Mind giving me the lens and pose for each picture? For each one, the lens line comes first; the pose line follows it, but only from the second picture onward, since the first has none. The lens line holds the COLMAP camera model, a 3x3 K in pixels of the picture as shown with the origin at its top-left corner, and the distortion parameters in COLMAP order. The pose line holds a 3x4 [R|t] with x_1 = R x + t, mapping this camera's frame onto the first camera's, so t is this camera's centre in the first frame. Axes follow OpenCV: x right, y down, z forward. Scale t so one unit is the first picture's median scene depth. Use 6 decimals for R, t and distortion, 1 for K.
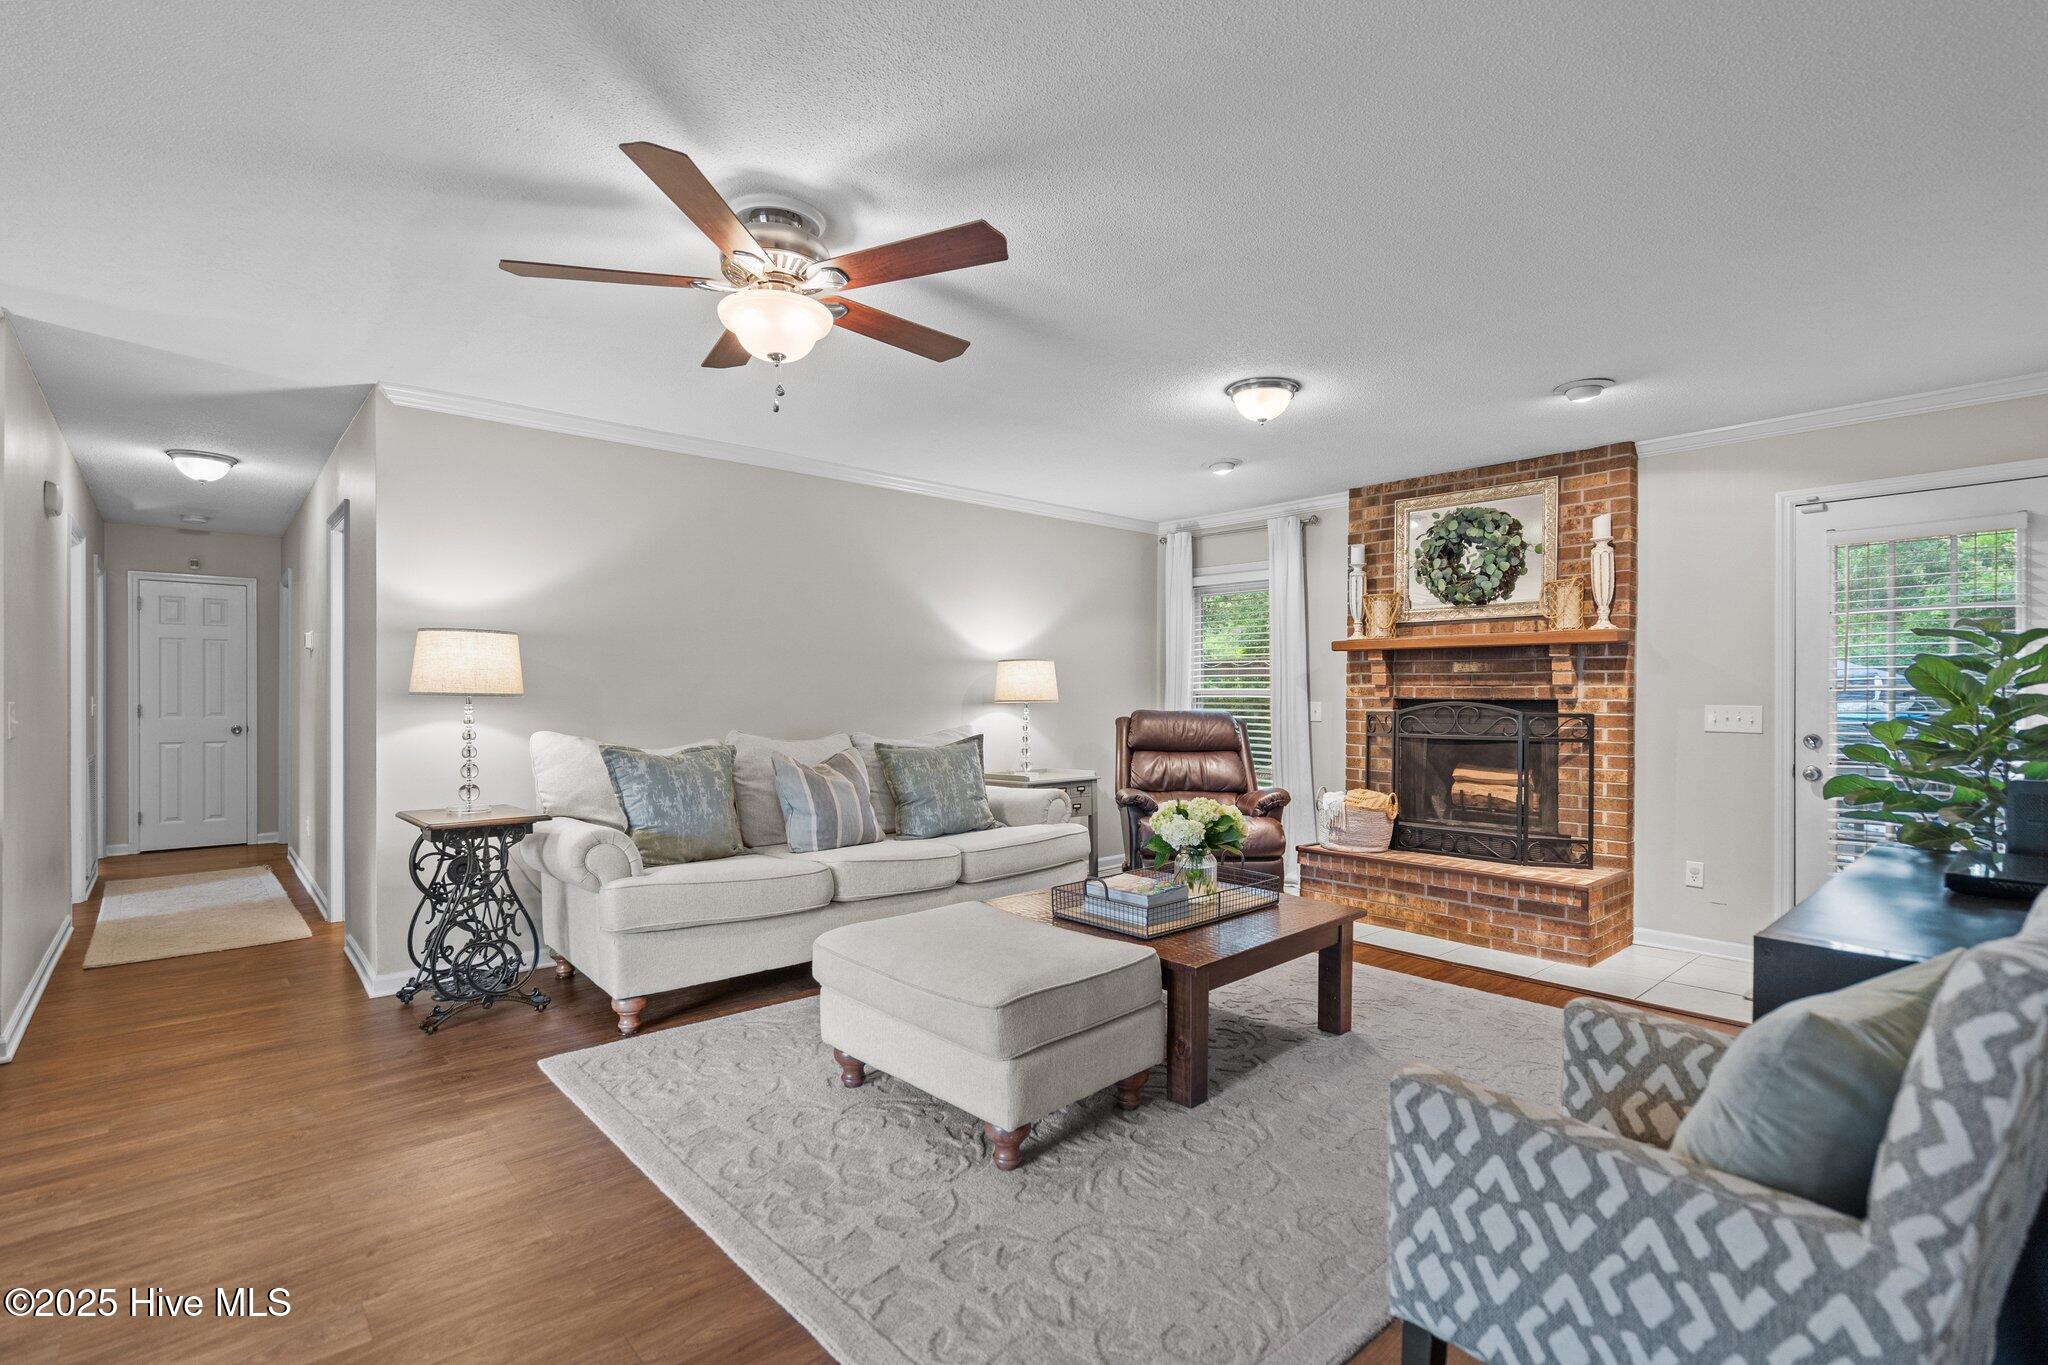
lens RADIAL K [[934.9, 0, 1021.8], [0, 934.9, 700.5], [0, 0, 1]] dist [-0.005464, 0.002295]
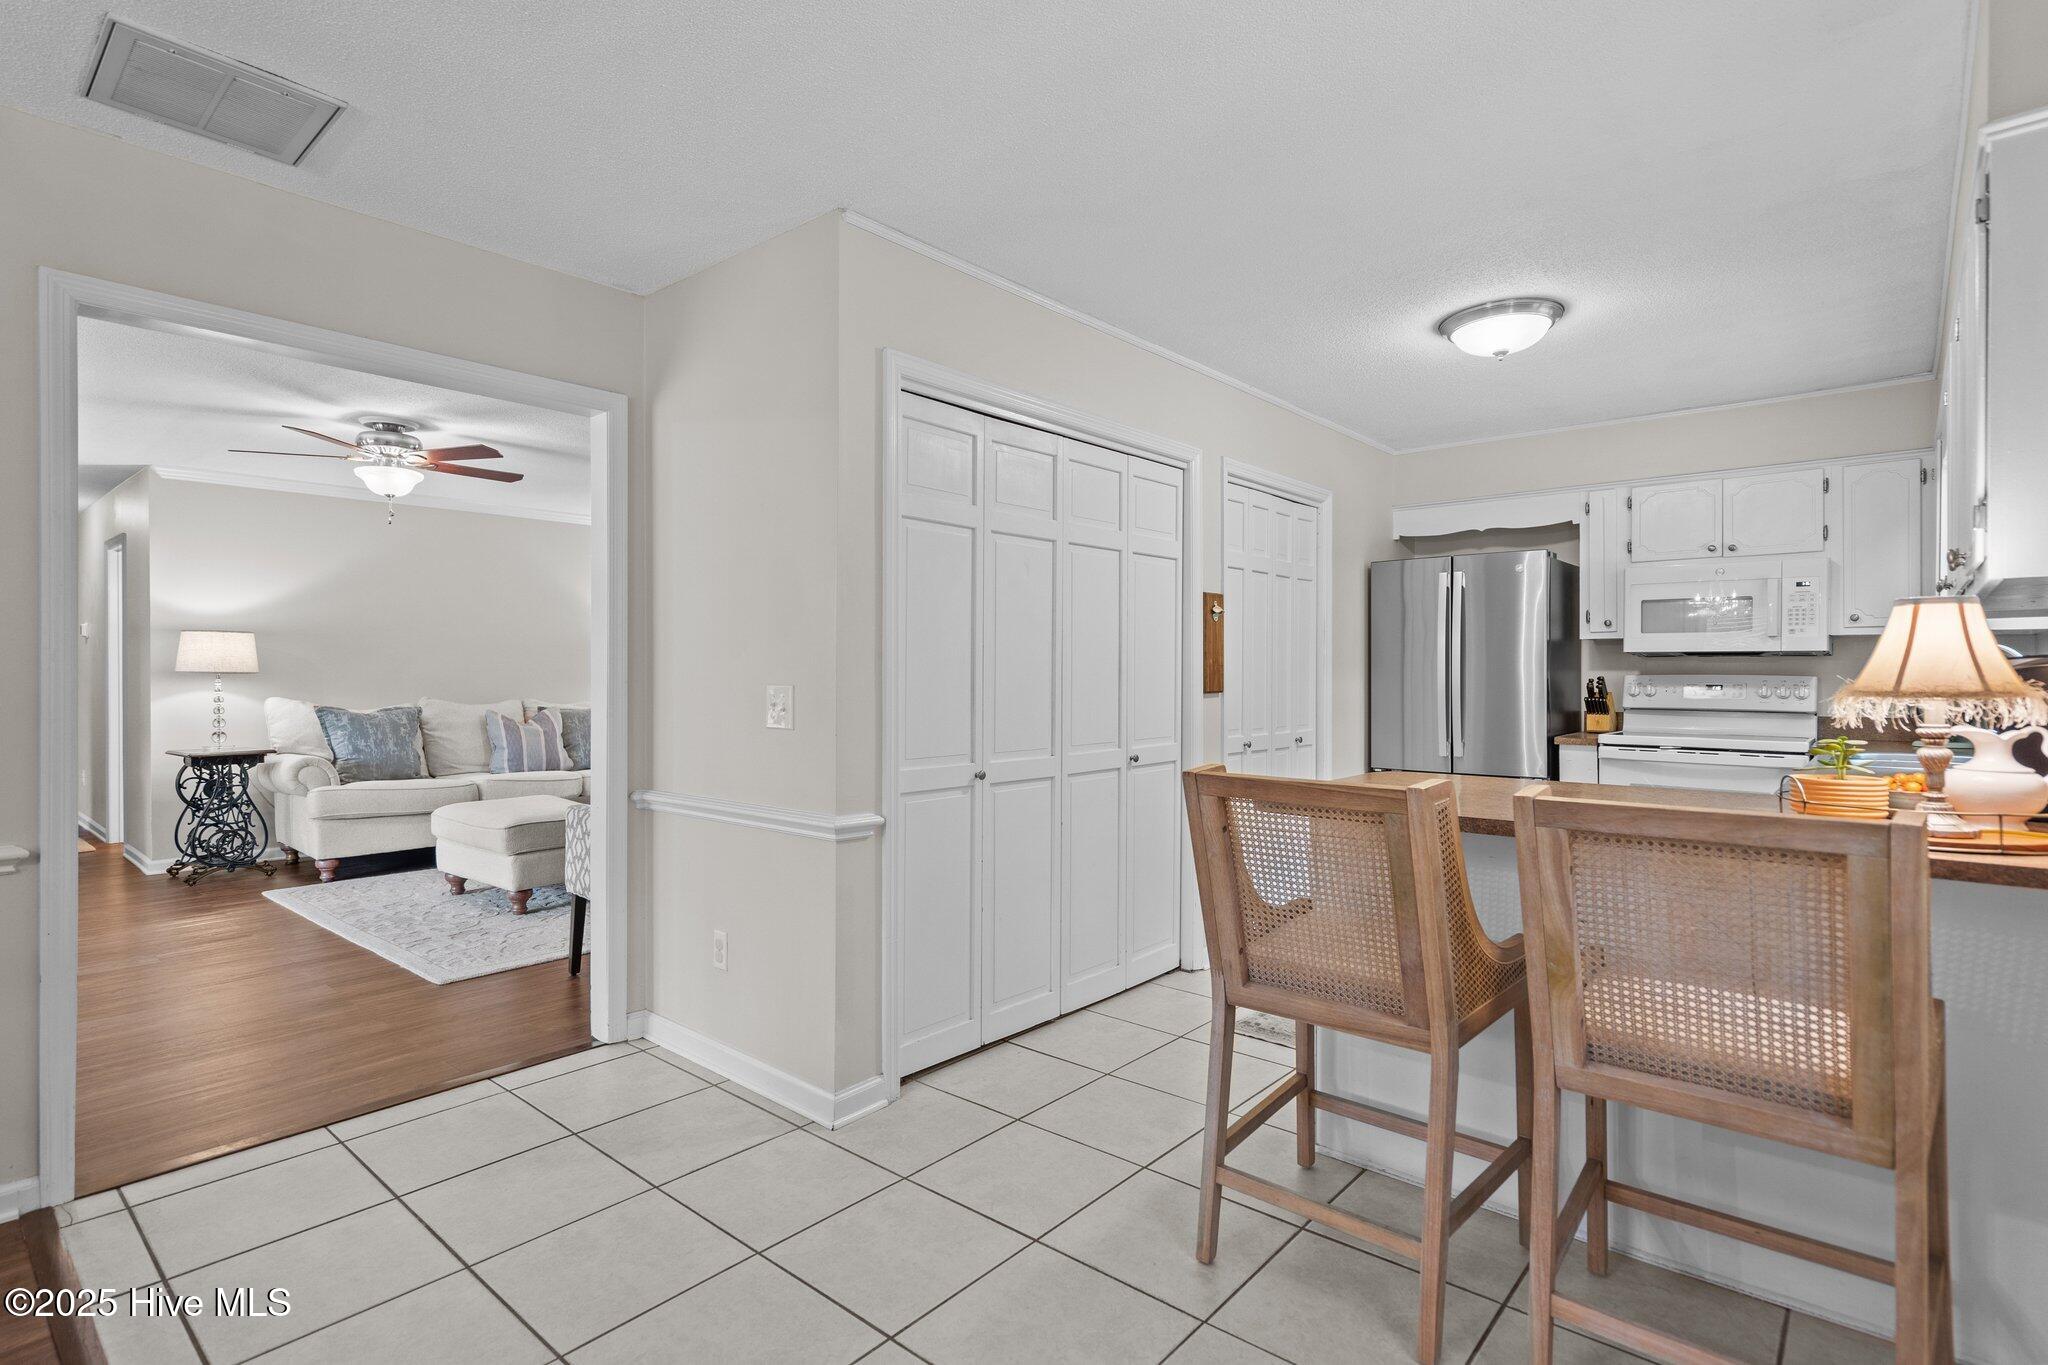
lens RADIAL K [[1006.9, 0, 1022.9], [0, 1006.9, 676.4], [0, 0, 1]] dist [0.006073, -0.001746]
pose [[0.991979, -0.002737, 0.126375, 0.454853], [0.002807, 0.999996, -0.000374, 0.003918], [-0.126374, 0.000726, 0.991982, -0.726932]]
